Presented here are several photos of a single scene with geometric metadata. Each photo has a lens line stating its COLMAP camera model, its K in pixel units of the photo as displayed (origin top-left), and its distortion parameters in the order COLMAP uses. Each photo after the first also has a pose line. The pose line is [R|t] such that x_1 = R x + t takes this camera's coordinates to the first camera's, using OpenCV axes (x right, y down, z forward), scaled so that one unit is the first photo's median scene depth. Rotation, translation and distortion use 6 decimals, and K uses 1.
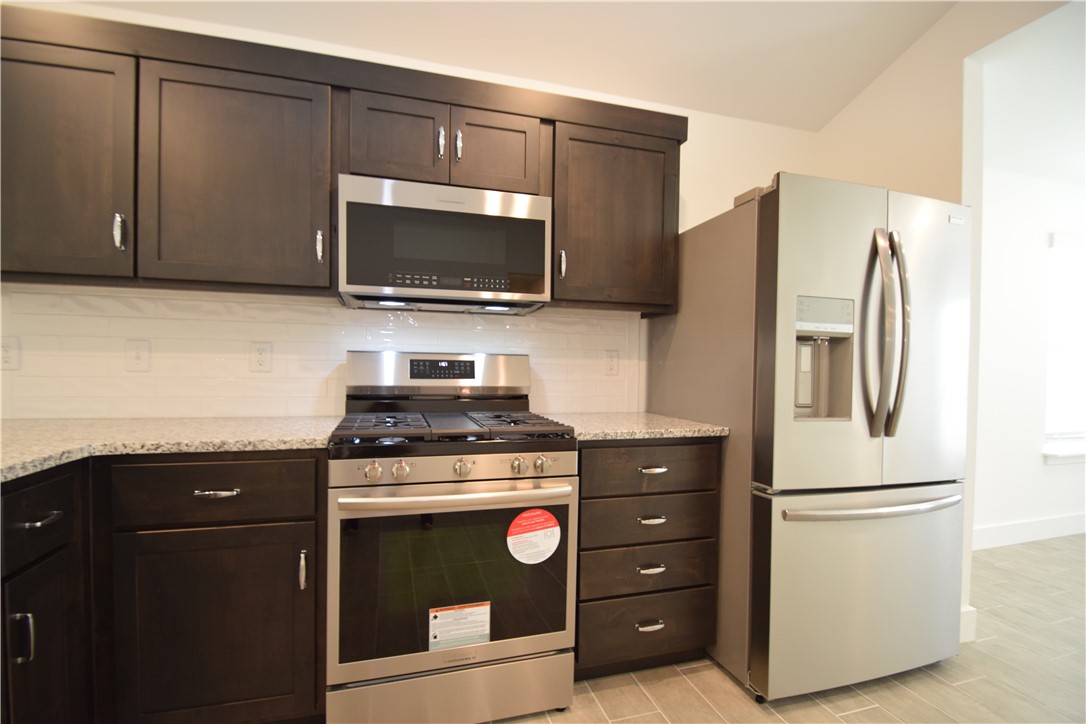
lens RADIAL K [[488.2, 0, 542.1], [0, 488.2, 379.6], [0, 0, 1]] dist [-0.001859, -0.005505]
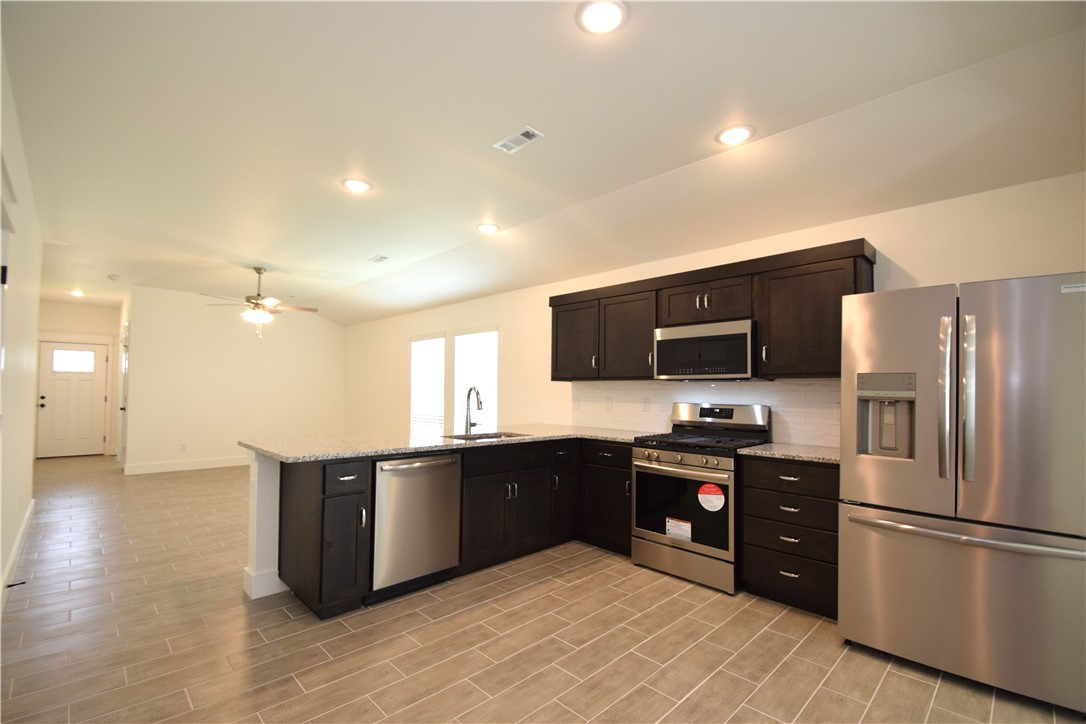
lens RADIAL K [[488.2, 0, 524.4], [0, 488.2, 381.6], [0, 0, 1]] dist [-0.001859, -0.005505]
pose [[0.447950, -0.023971, -0.893737, 1.406926], [-0.027755, 0.998786, -0.040699, -0.055051], [0.893628, 0.043037, 0.446741, -0.604641]]
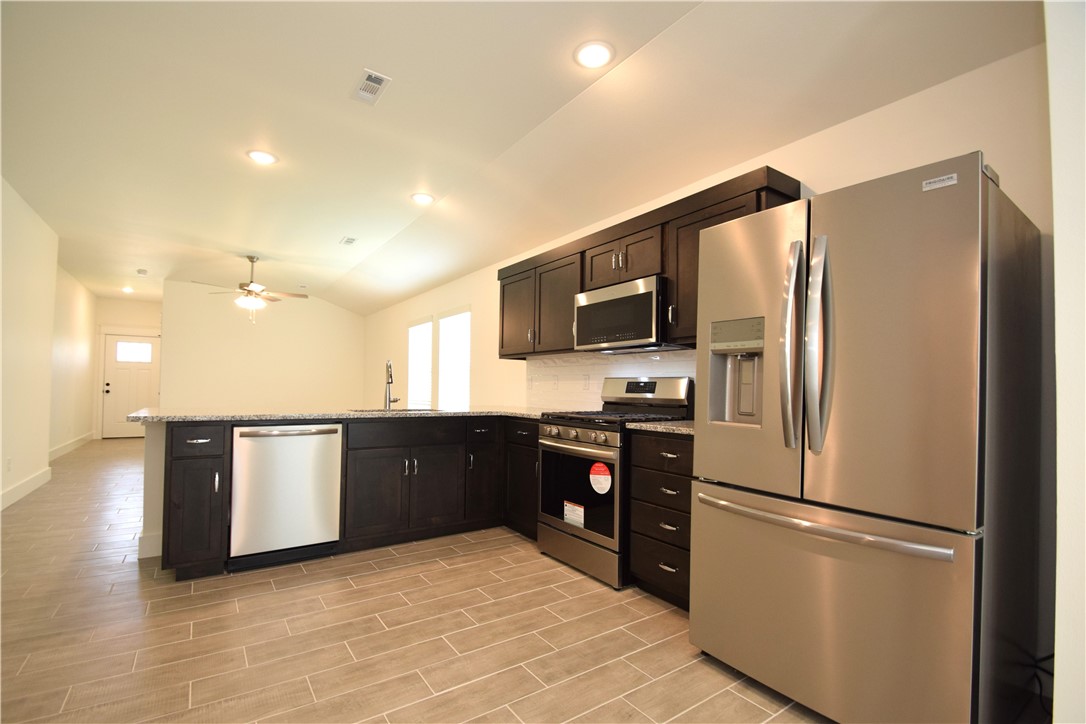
lens RADIAL K [[488.2, 0, 528.6], [0, 488.2, 385.7], [0, 0, 1]] dist [-0.001859, -0.005505]
pose [[0.299674, -0.015591, -0.953914, 1.554623], [-0.036983, 0.998925, -0.027944, 0.040666], [0.953325, 0.043652, 0.298775, 0.188304]]
